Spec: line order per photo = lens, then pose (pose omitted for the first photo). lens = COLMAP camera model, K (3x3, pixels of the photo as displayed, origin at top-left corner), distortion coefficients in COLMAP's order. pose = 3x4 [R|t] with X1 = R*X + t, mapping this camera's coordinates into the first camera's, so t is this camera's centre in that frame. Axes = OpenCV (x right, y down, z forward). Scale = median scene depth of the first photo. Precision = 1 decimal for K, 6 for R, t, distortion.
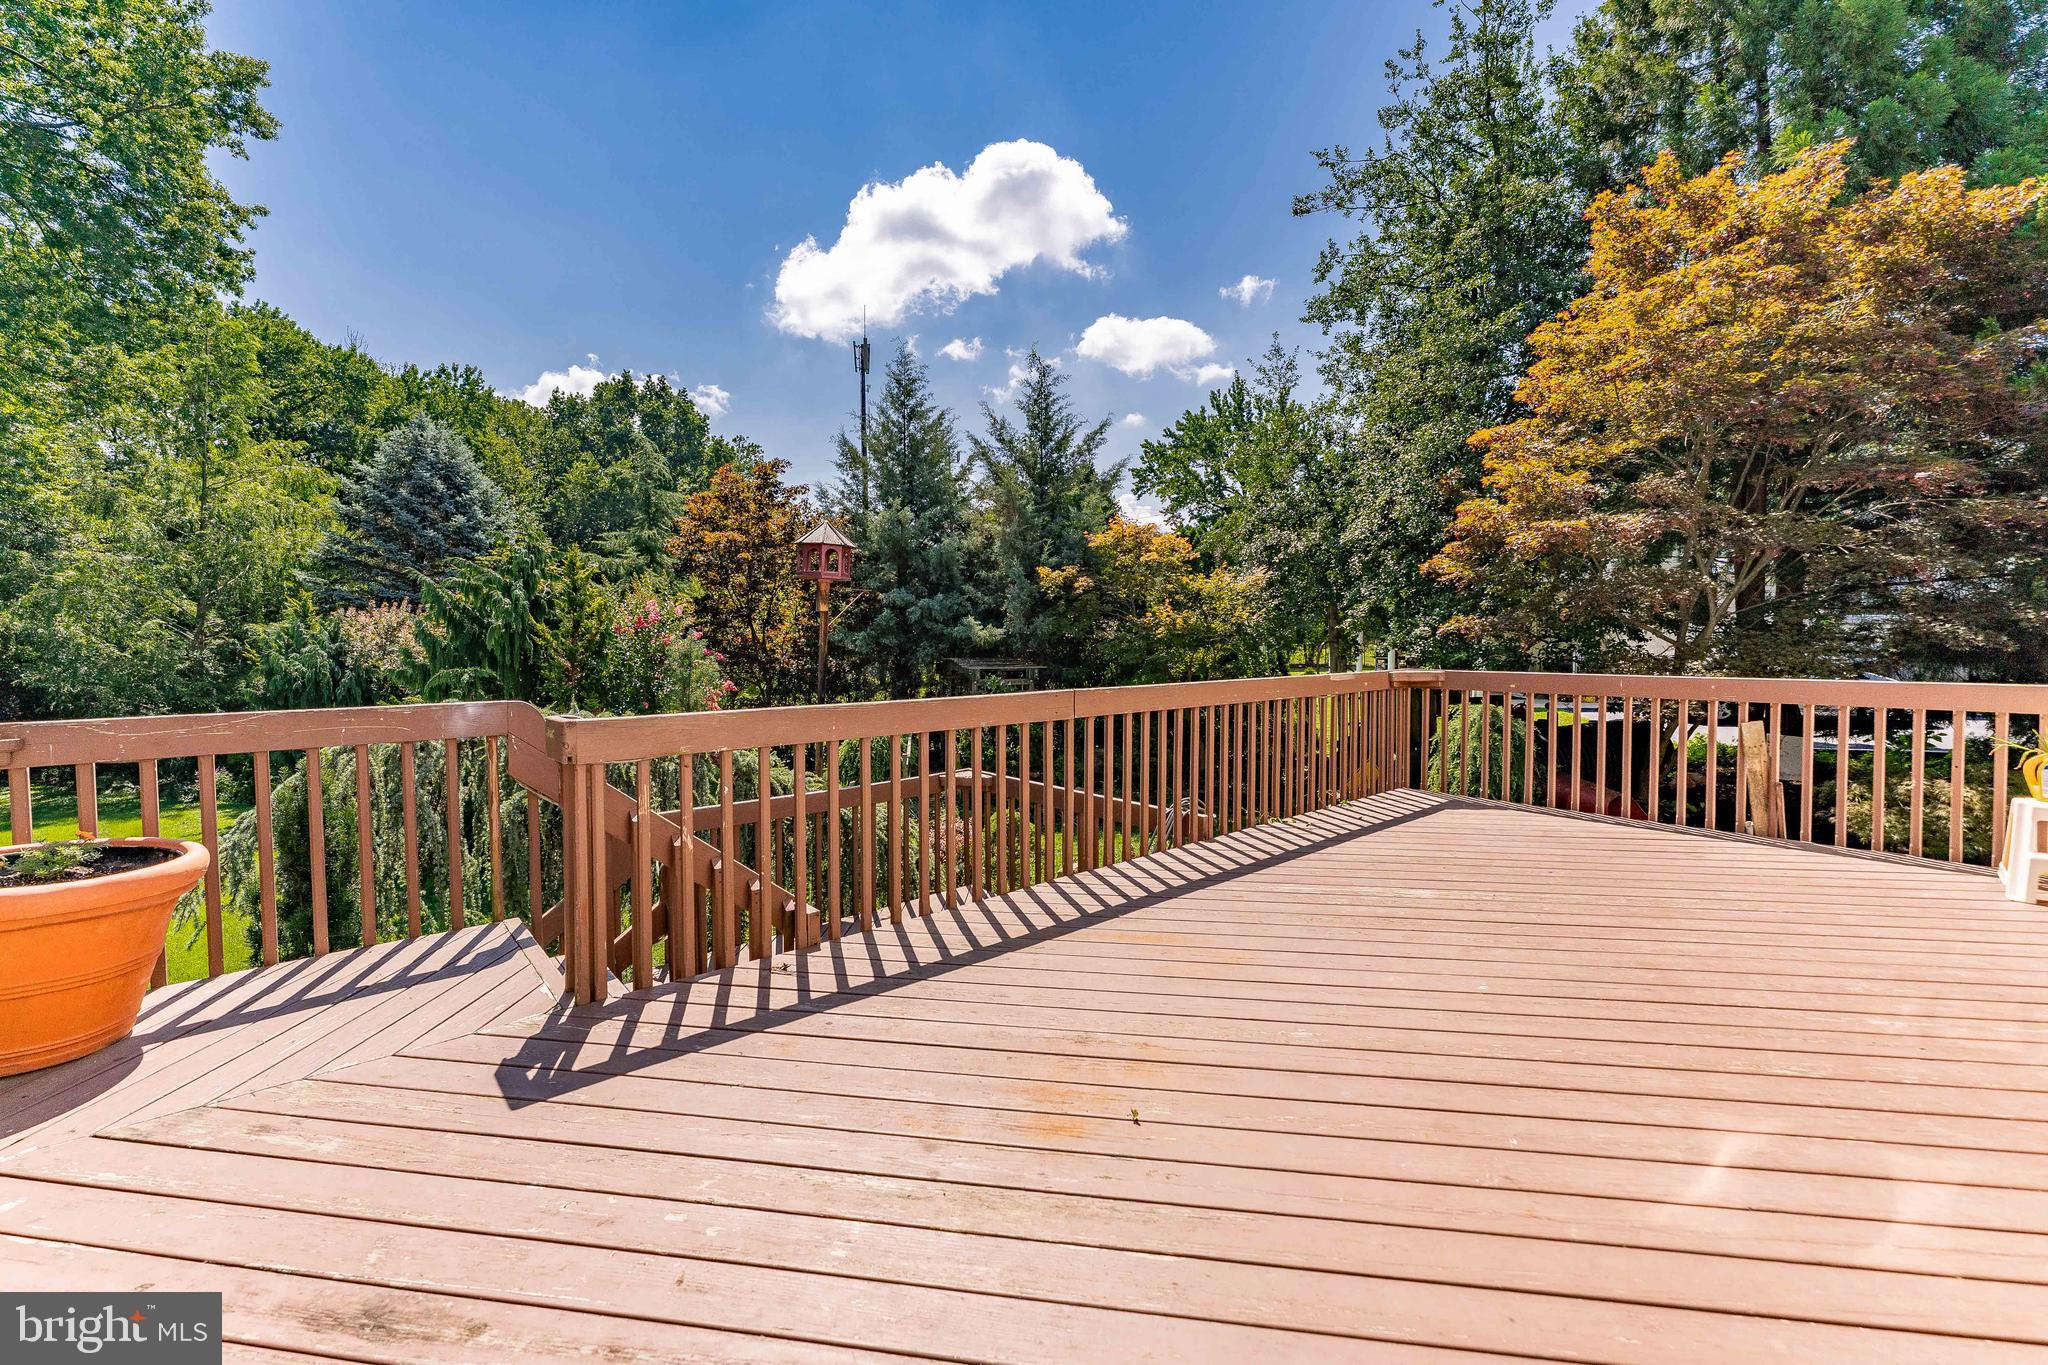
lens RADIAL K [[827.4, 0, 1024.0], [0, 827.4, 682.5], [0, 0, 1]] dist [-0.000071, -0.000001]
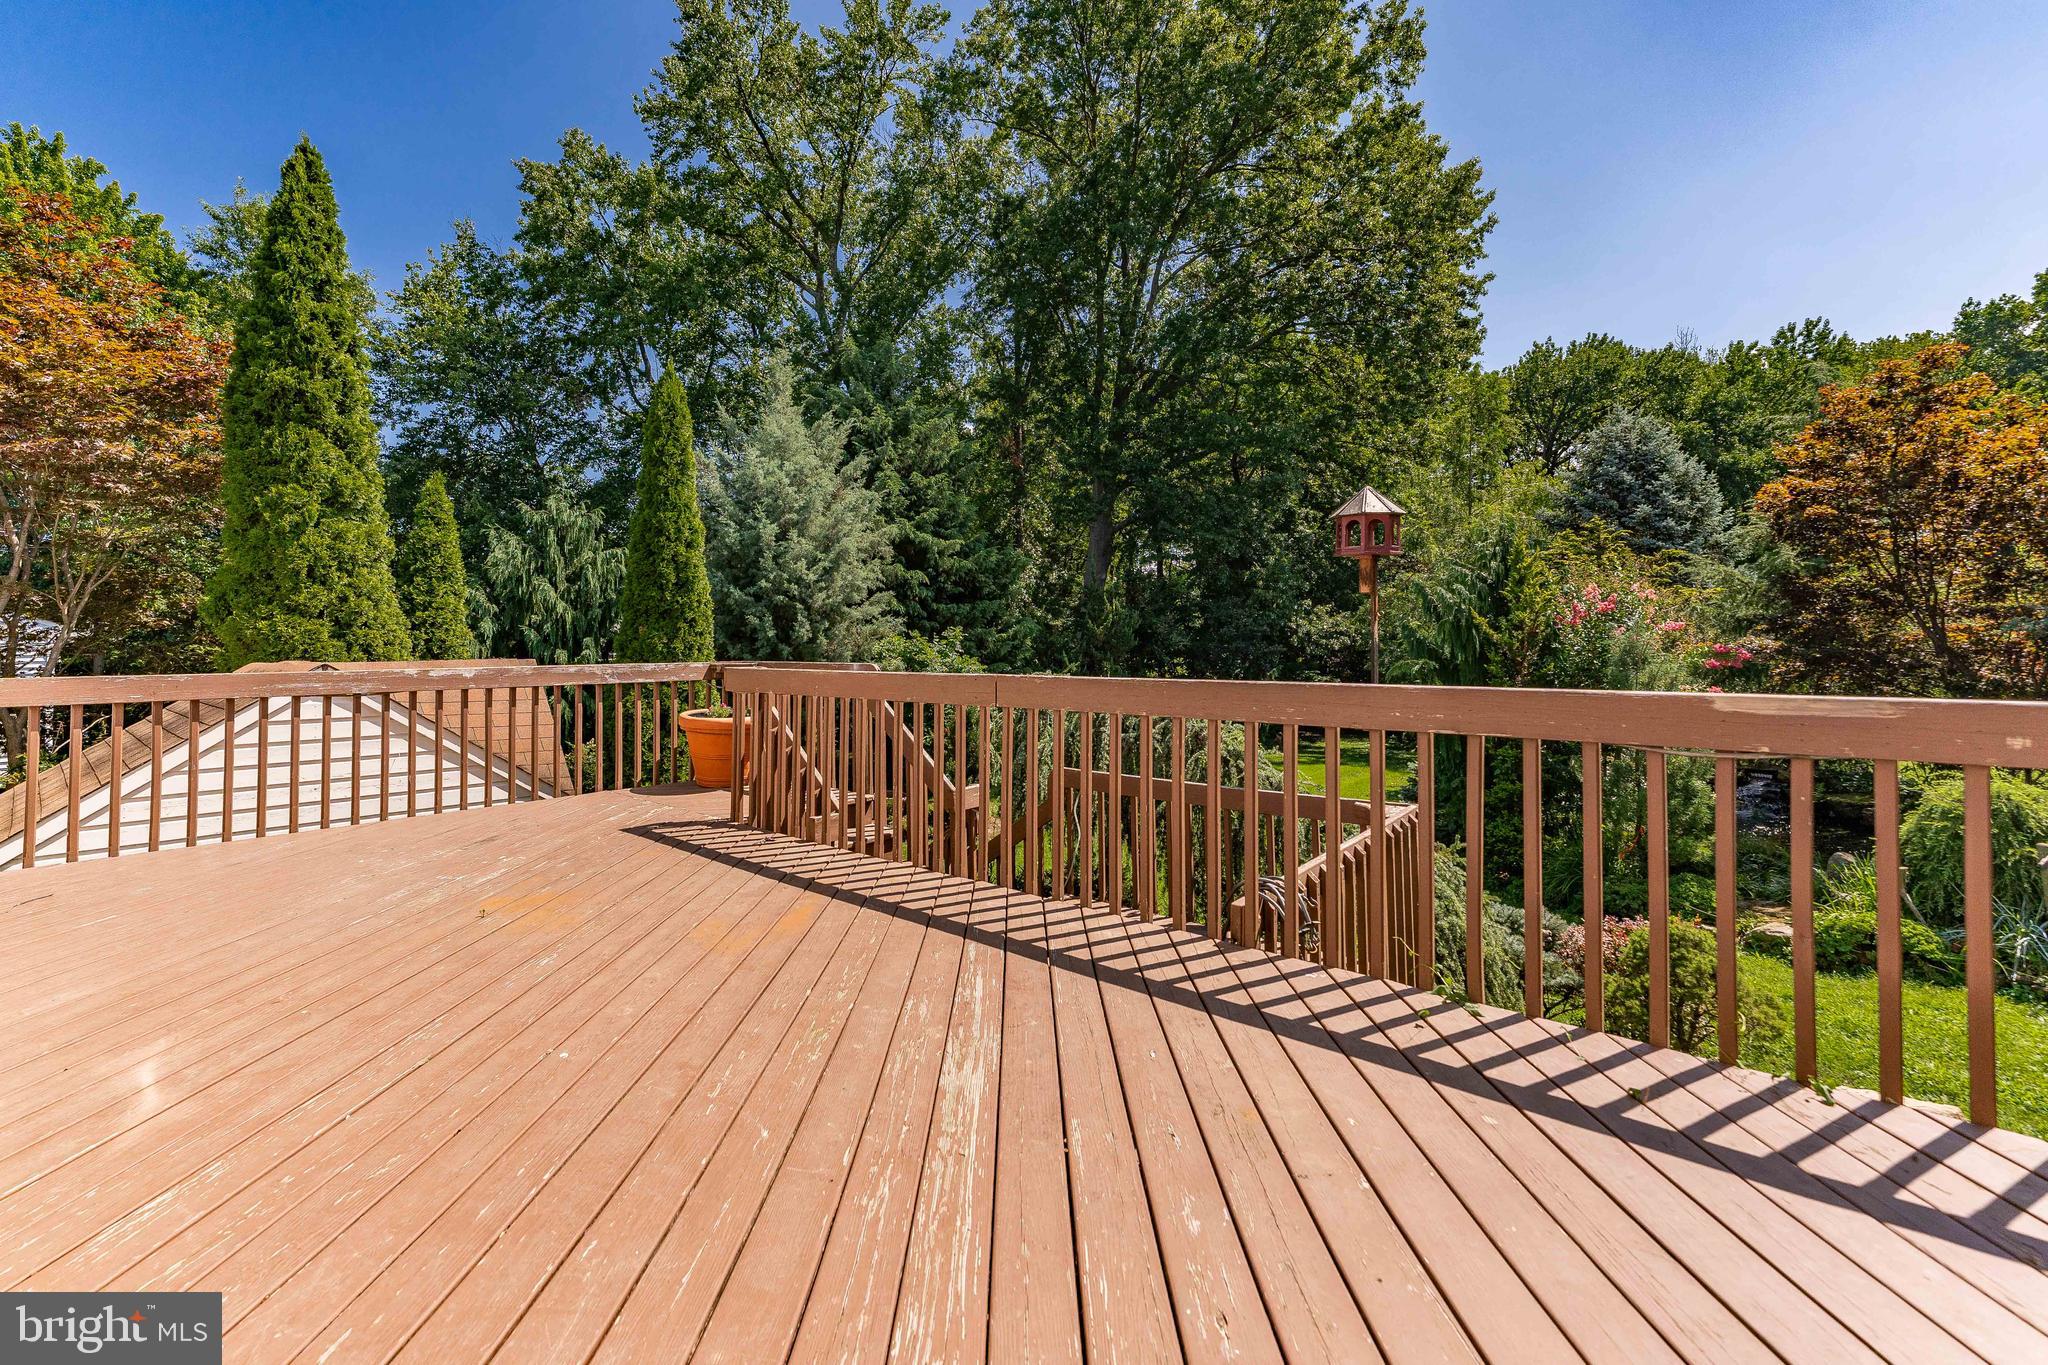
lens RADIAL K [[827.4, 0, 1024.0], [0, 827.4, 682.5], [0, 0, 1]] dist [-0.000071, -0.000001]
pose [[0.160731, 0.053117, -0.985568, 0.157163], [-0.050267, 0.997695, 0.045573, -0.004390], [0.985717, 0.042217, 0.163031, 0.146932]]
